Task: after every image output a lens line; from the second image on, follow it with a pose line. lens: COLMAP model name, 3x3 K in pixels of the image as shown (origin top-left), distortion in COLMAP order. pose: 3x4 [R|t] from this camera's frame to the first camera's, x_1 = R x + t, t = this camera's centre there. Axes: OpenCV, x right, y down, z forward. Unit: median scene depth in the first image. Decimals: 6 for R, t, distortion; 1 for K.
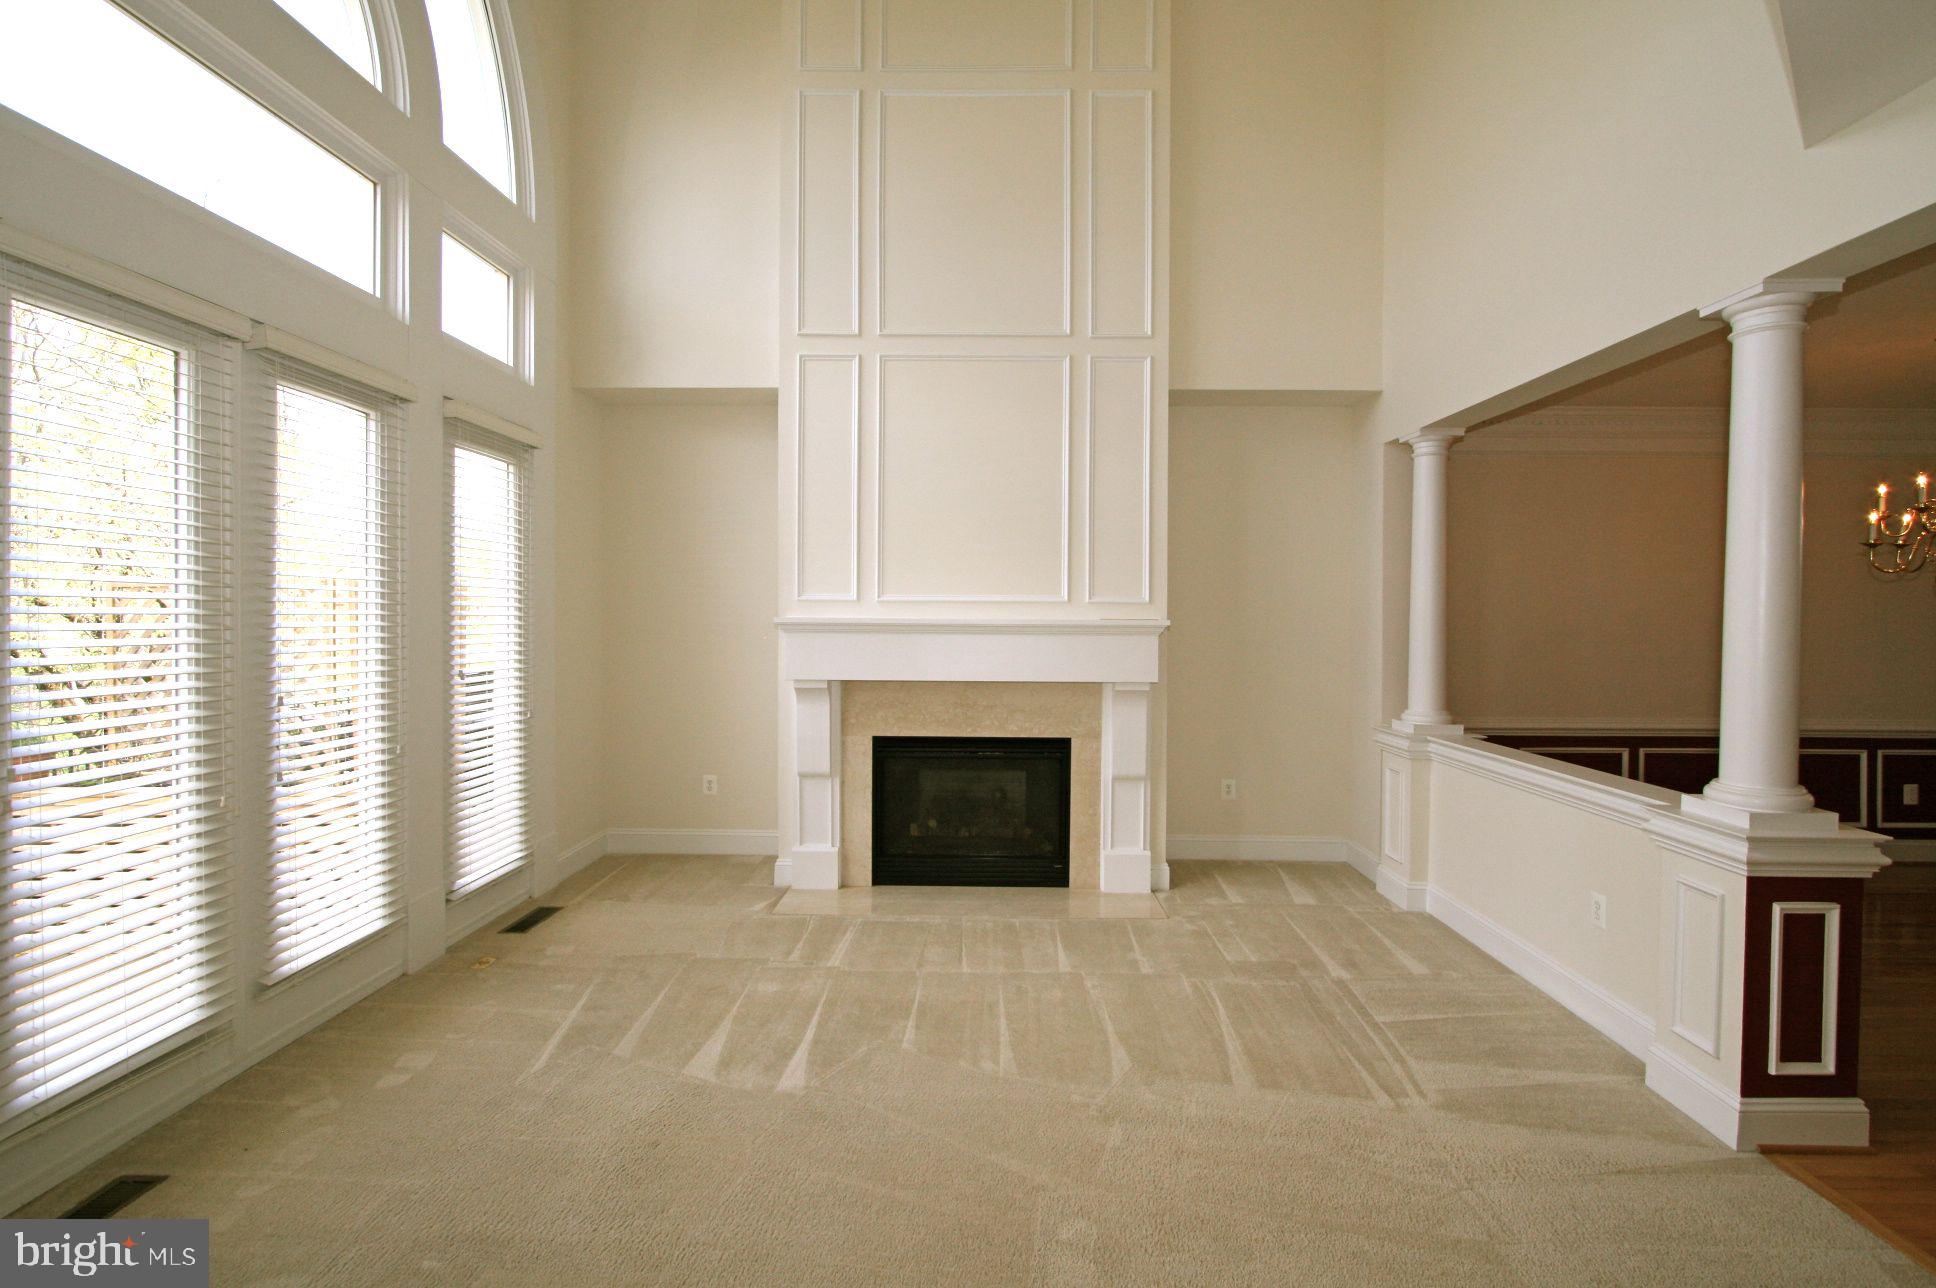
lens RADIAL K [[900.6, 0, 982.9], [0, 900.6, 617.8], [0, 0, 1]] dist [-0.004520, 0.000983]
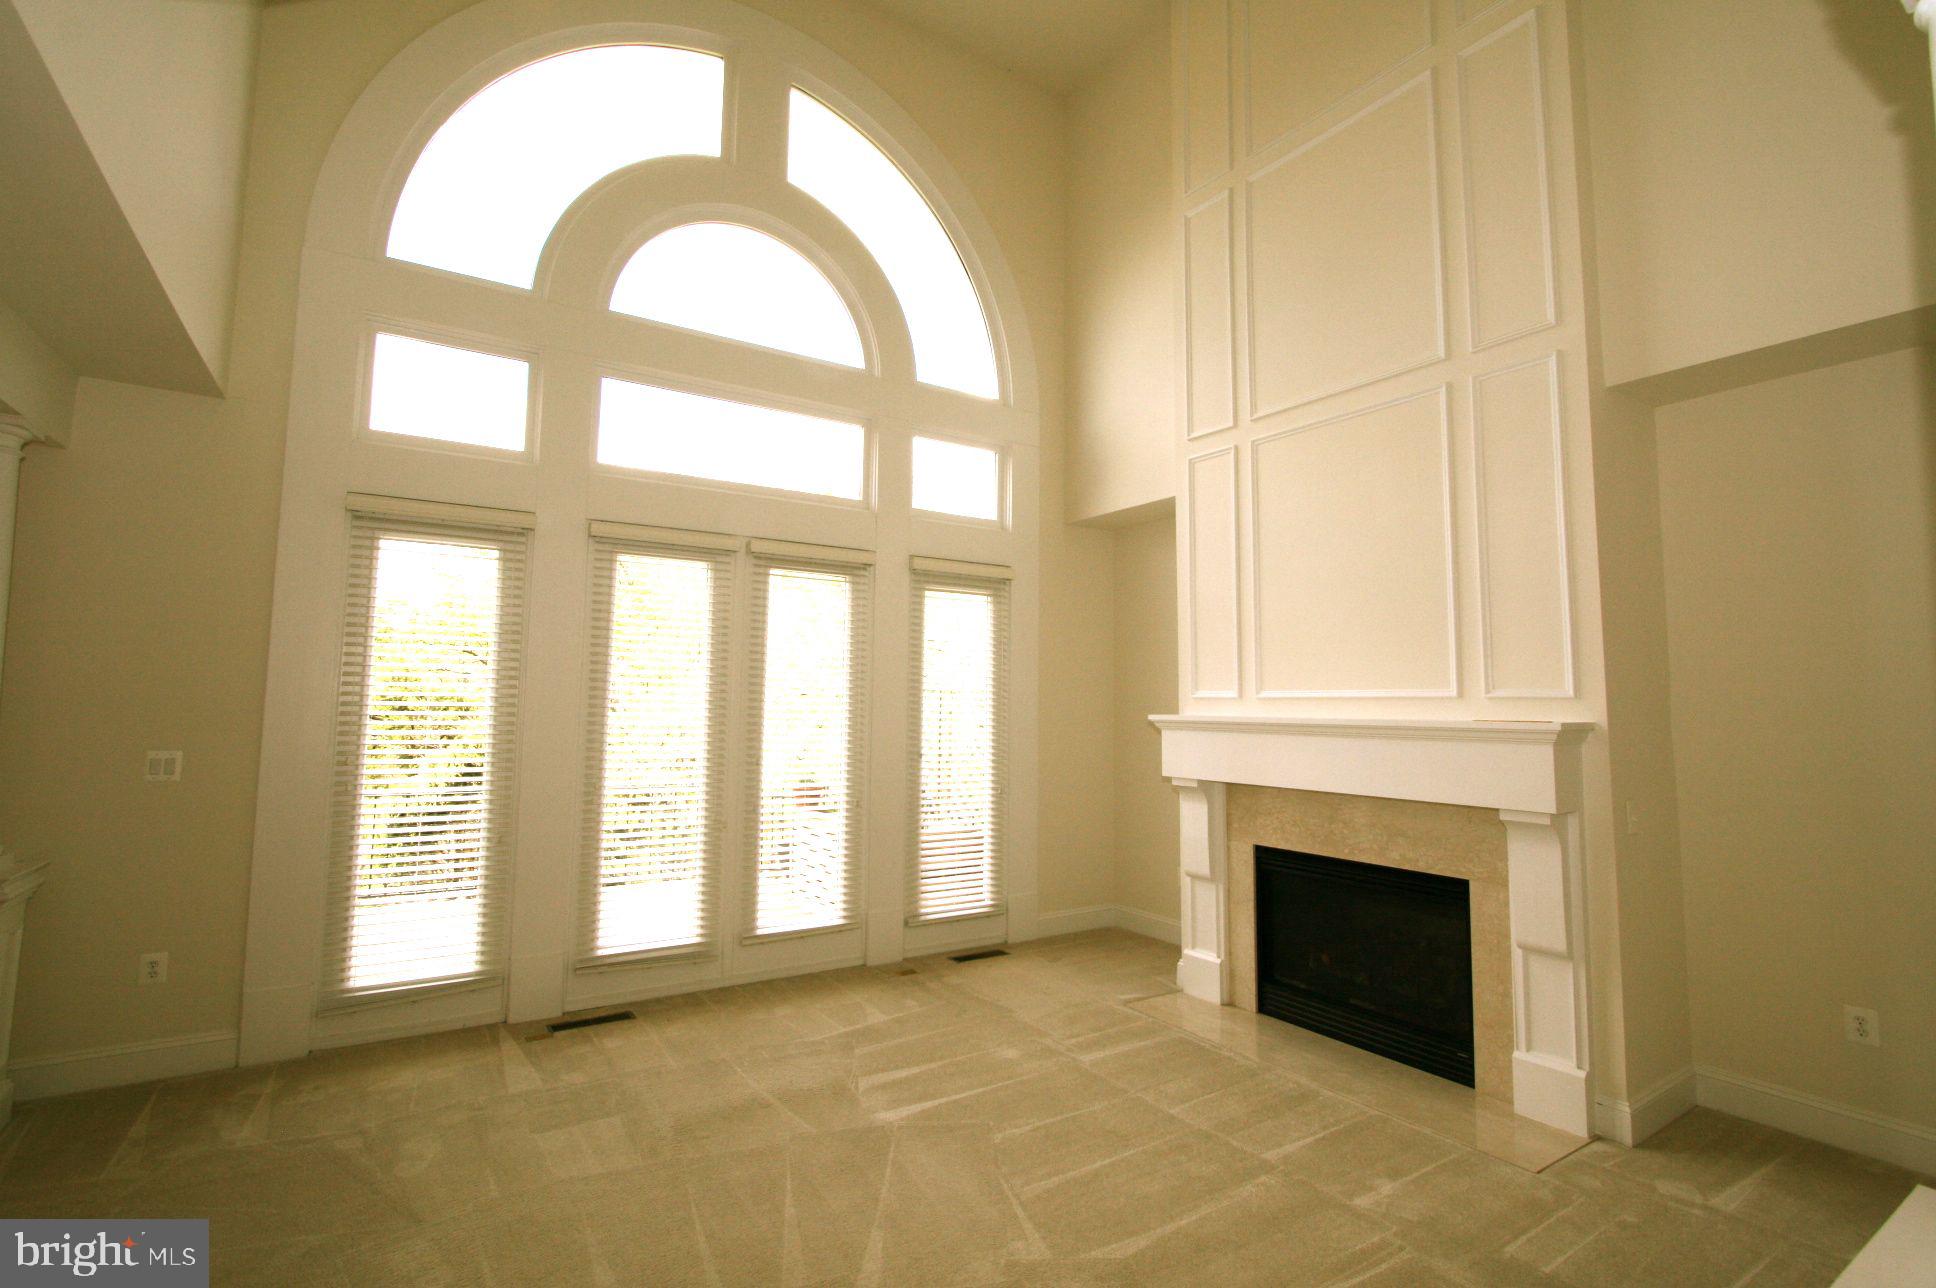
lens RADIAL K [[900.6, 0, 982.9], [0, 900.6, 617.8], [0, 0, 1]] dist [-0.004520, 0.000983]
pose [[0.566445, -0.081431, -0.820067, 0.506348], [-0.009849, 0.994366, -0.105541, 0.000050], [0.824041, 0.067860, 0.562451, 0.239928]]
